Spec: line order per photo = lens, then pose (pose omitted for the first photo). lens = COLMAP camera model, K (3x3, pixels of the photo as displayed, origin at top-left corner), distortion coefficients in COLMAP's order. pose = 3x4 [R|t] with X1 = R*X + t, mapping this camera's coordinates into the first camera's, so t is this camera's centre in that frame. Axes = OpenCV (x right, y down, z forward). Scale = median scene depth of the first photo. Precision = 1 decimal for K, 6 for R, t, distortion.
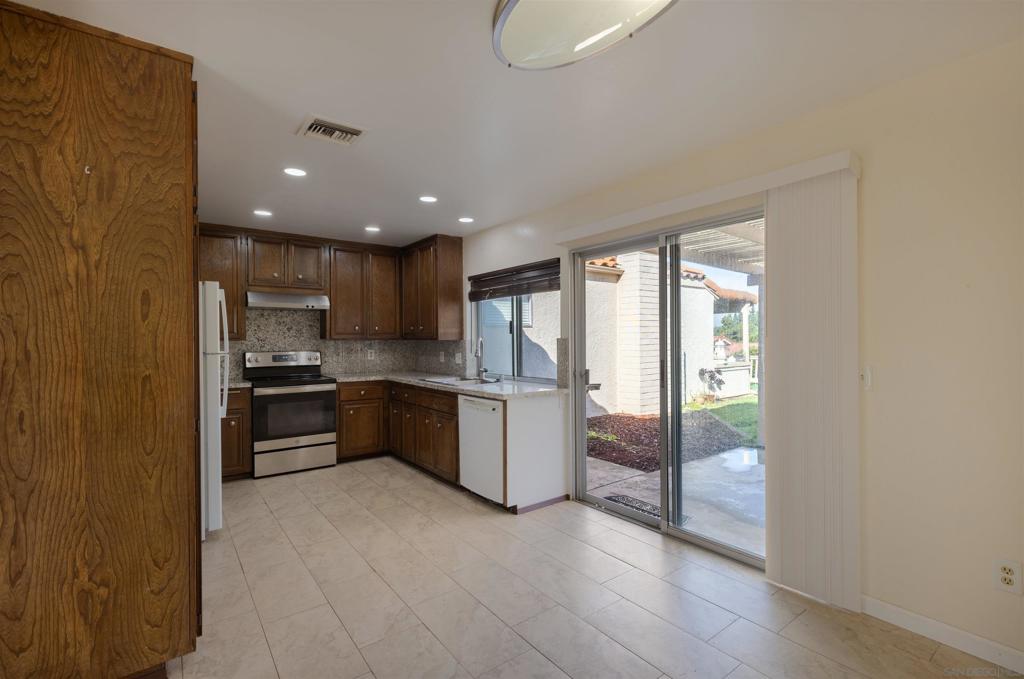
lens RADIAL K [[469.9, 0, 513.6], [0, 469.9, 342.6], [0, 0, 1]] dist [0.016757, -0.000796]
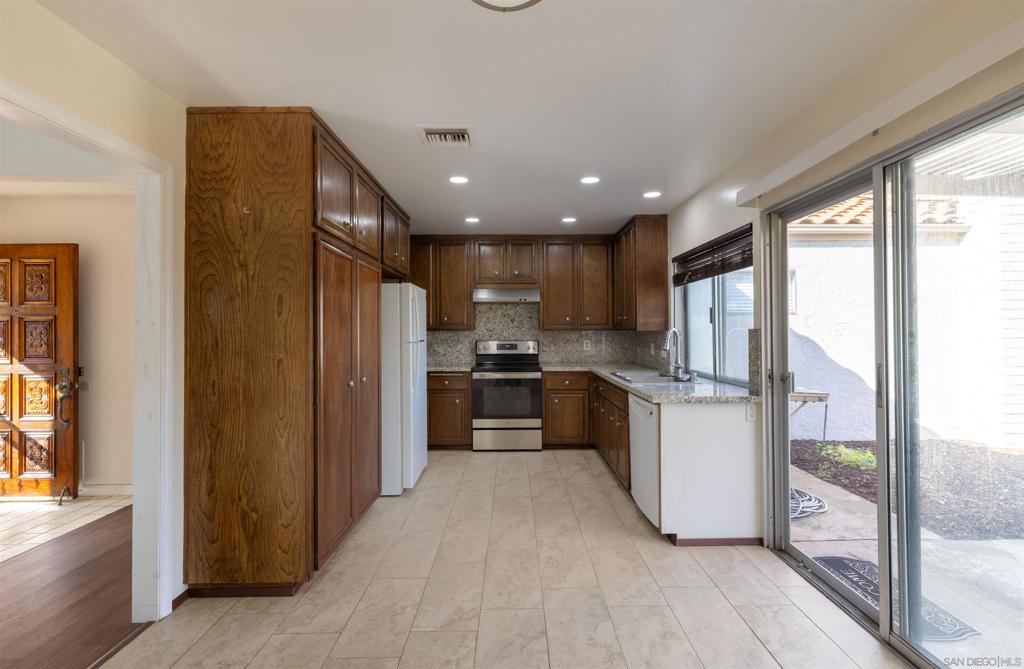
lens RADIAL K [[468.3, 0, 512.2], [0, 468.3, 328.6], [0, 0, 1]] dist [0.013179, -0.001200]
pose [[0.799201, -0.002810, -0.601057, 0.264410], [-0.001750, 0.999974, -0.007002, -0.003147], [0.601061, 0.006648, 0.799176, 0.174840]]
